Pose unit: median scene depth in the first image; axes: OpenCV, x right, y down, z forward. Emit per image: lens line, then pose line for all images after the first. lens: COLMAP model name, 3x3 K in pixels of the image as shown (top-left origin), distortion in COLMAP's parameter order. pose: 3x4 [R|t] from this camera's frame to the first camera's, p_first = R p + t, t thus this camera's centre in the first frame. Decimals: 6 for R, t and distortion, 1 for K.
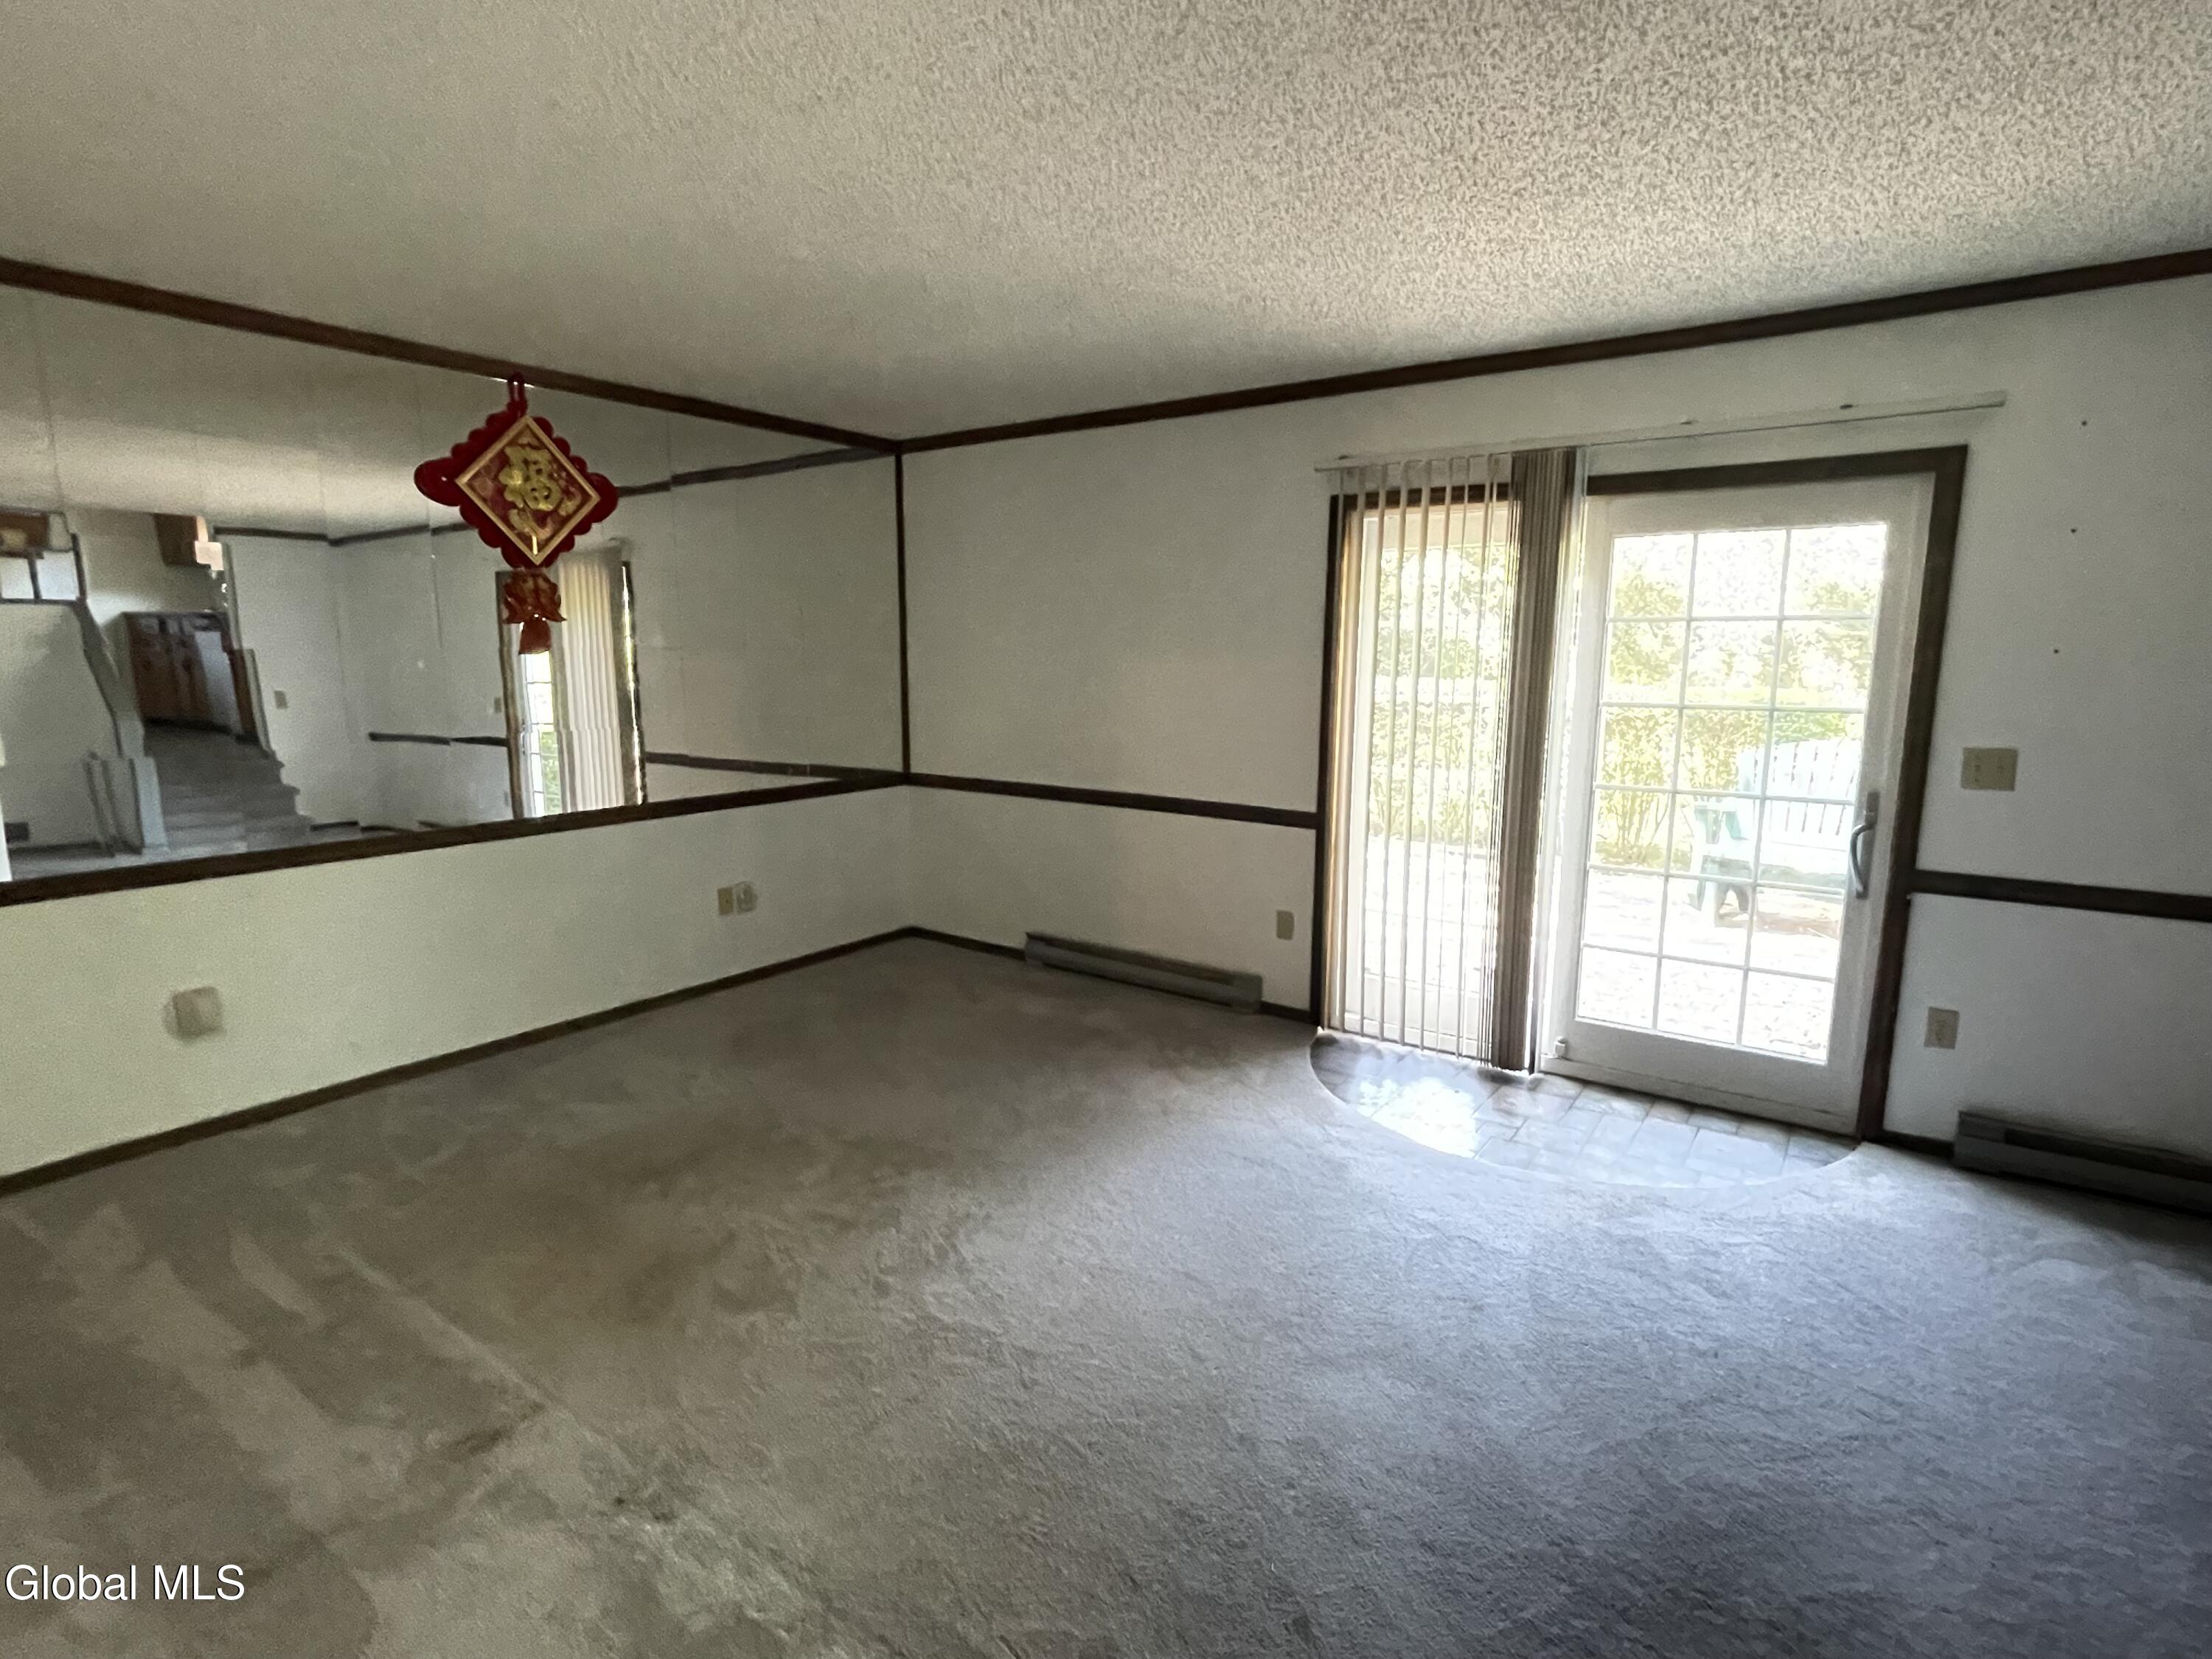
lens RADIAL K [[1107.4, 0, 1122.0], [0, 1107.4, 840.7], [0, 0, 1]] dist [0.000143, 0.000237]
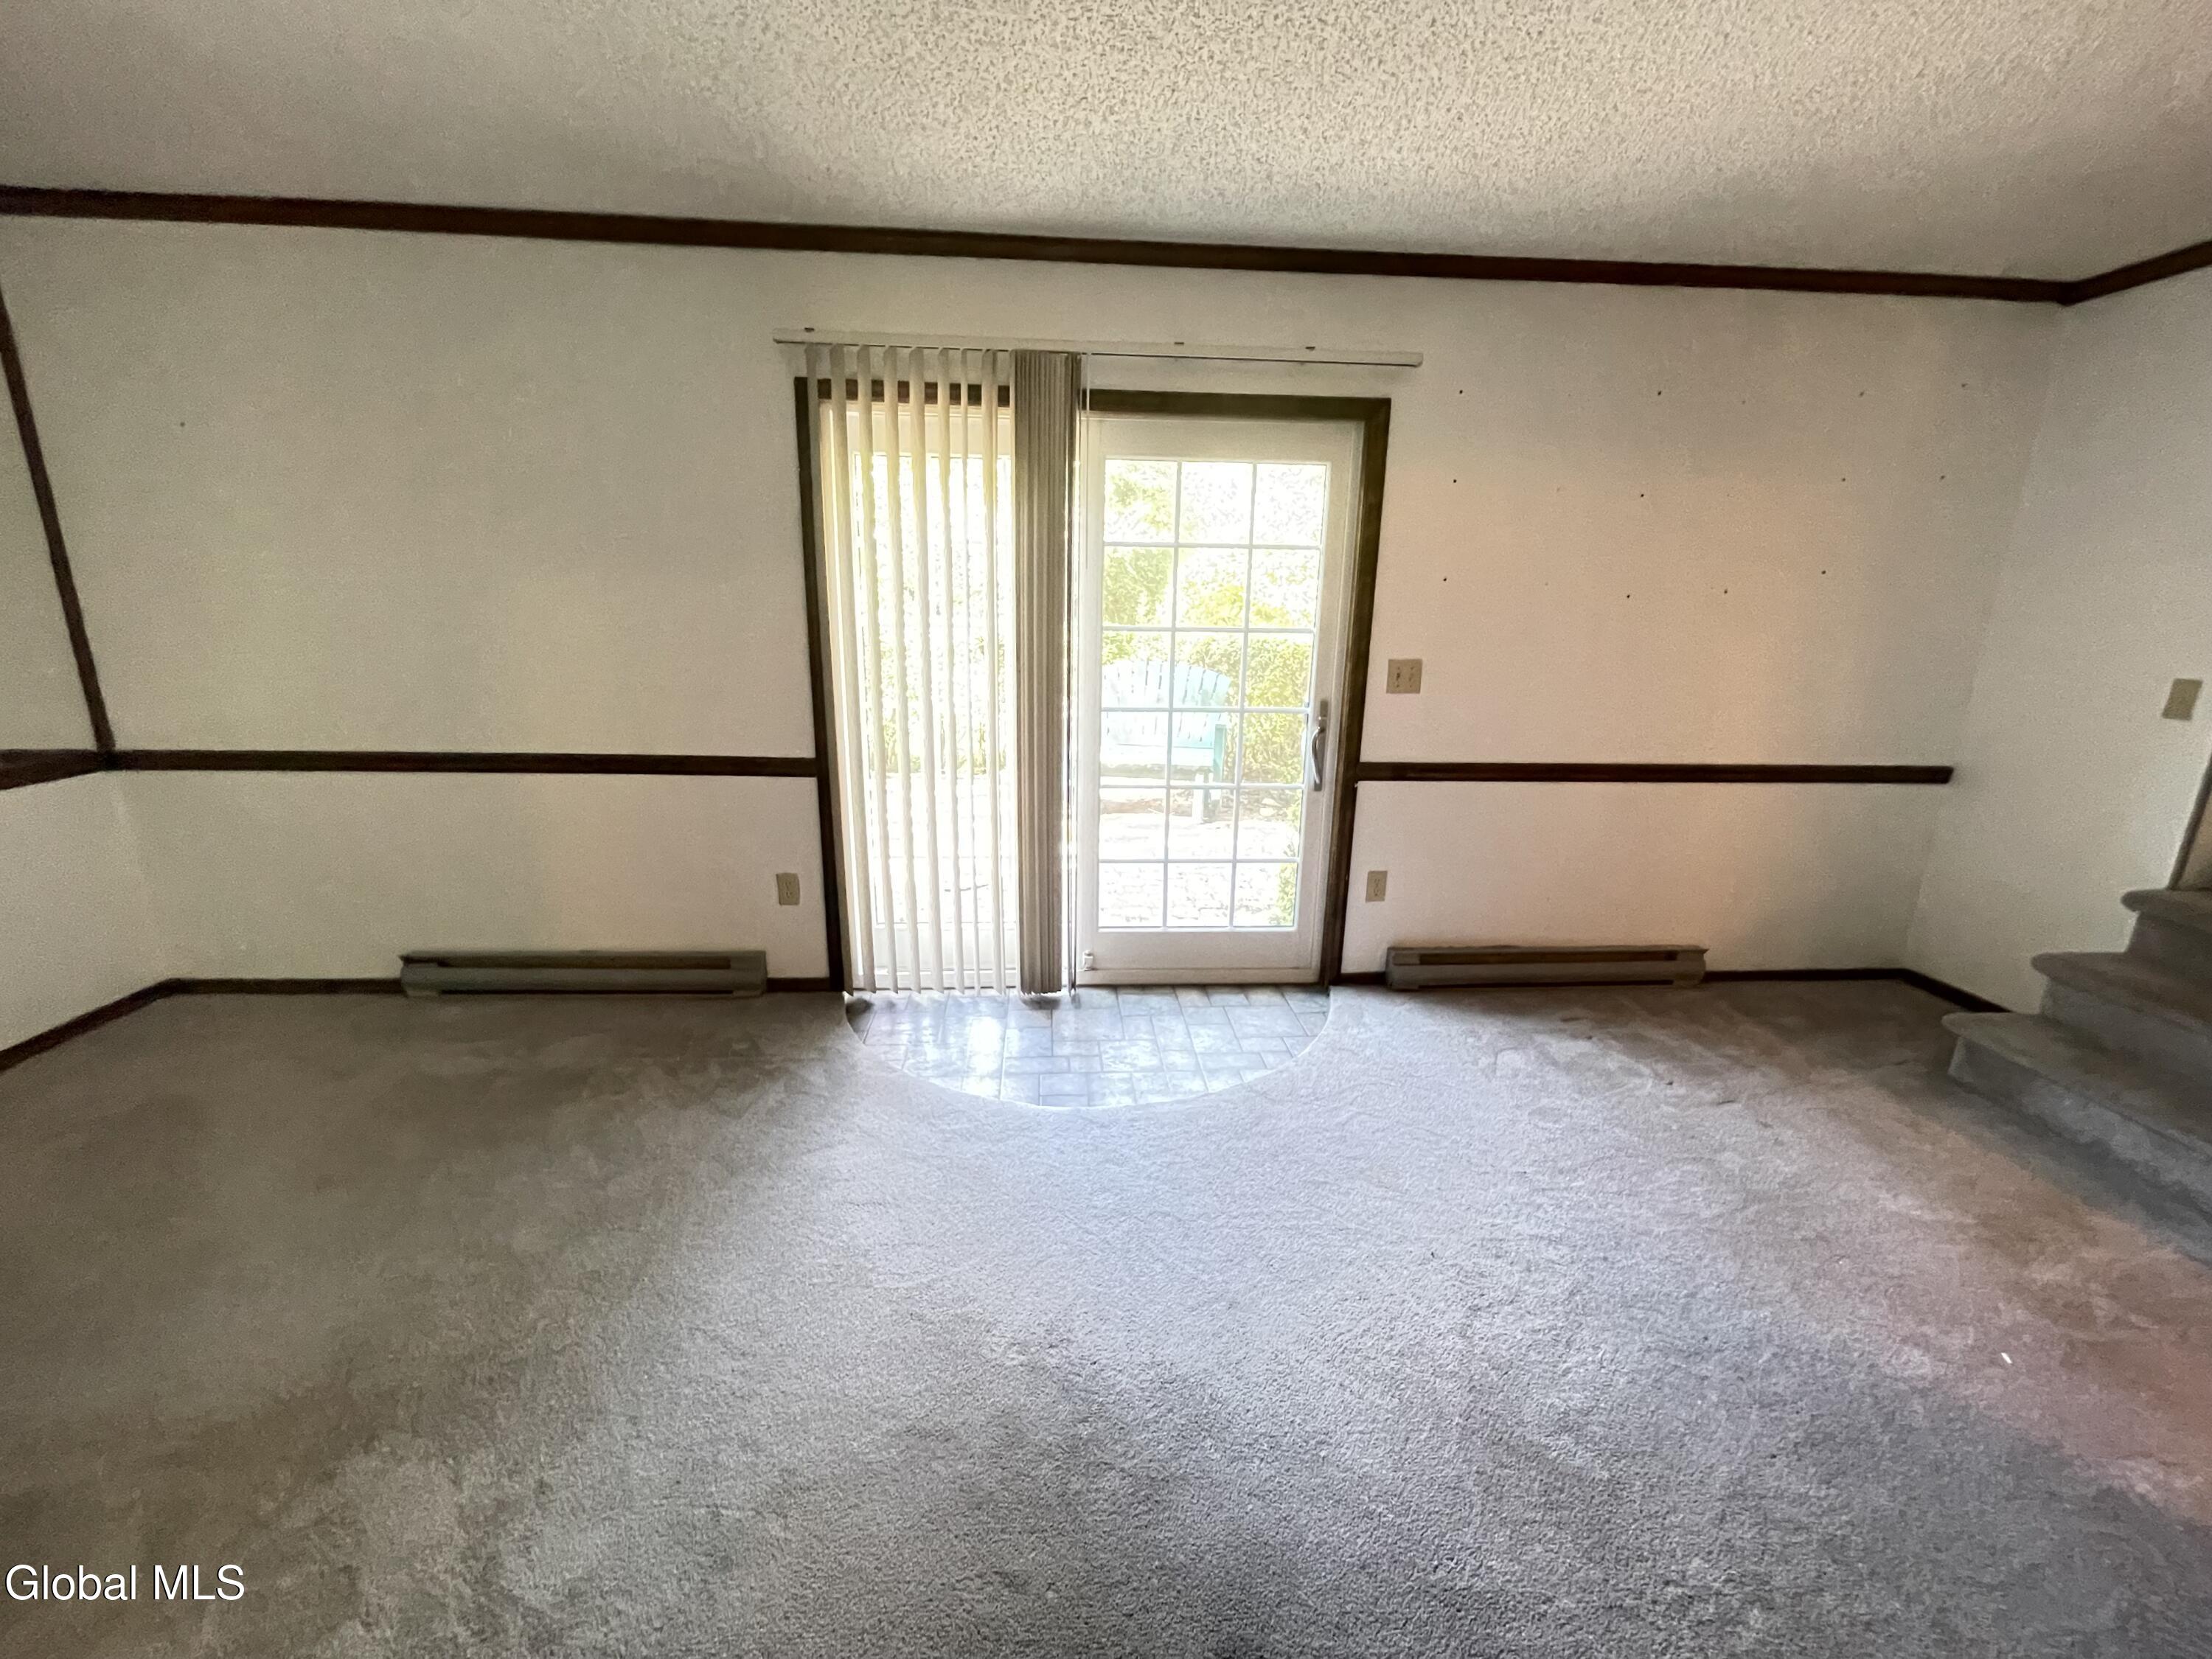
lens RADIAL K [[904.1, 0, 1101.8], [0, 904.1, 830.1], [0, 0, 1]] dist [0.006654, -0.000305]
pose [[0.782320, -0.143147, 0.606205, -0.100396], [0.091387, 0.989080, 0.115621, -0.034564], [-0.616136, -0.035053, 0.786859, 0.330212]]
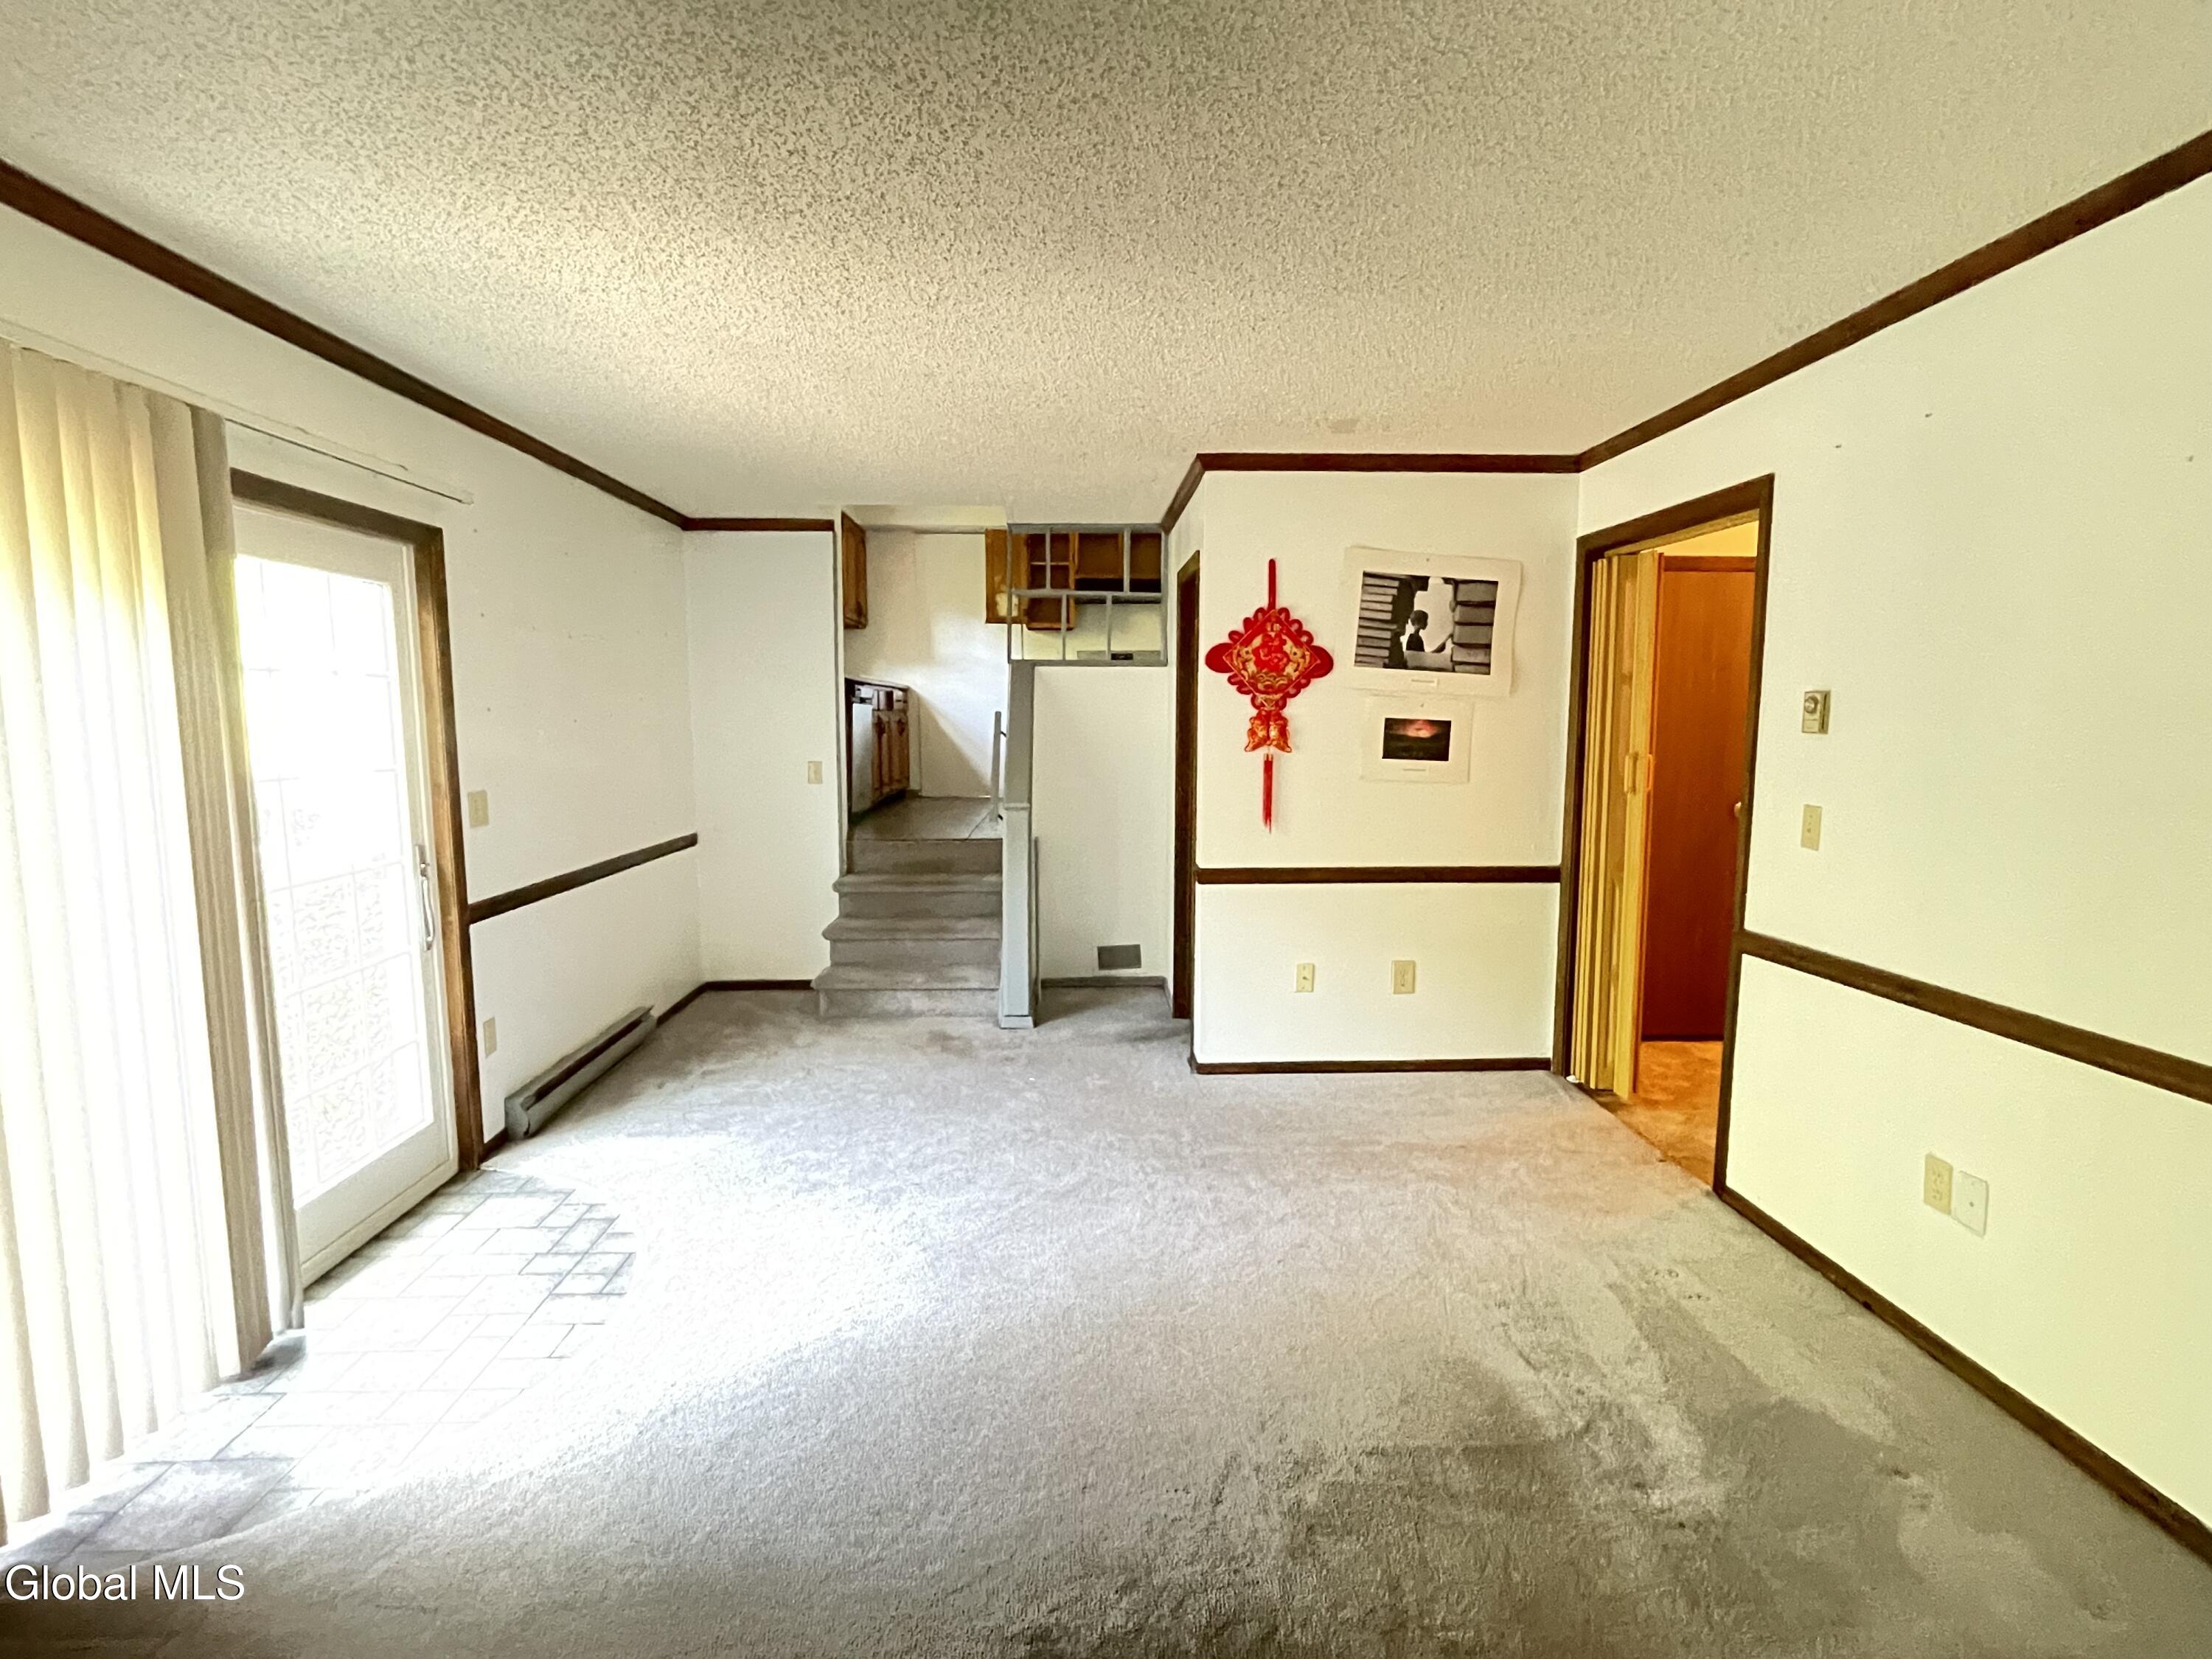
lens RADIAL K [[1107.4, 0, 1100.2], [0, 1107.4, 836.3], [0, 0, 1]] dist [0.000143, 0.000237]
pose [[-0.584889, -0.092184, 0.805858, -0.453419], [0.138689, 0.967524, 0.211337, -0.157473], [-0.799169, 0.235372, -0.553109, 0.924438]]
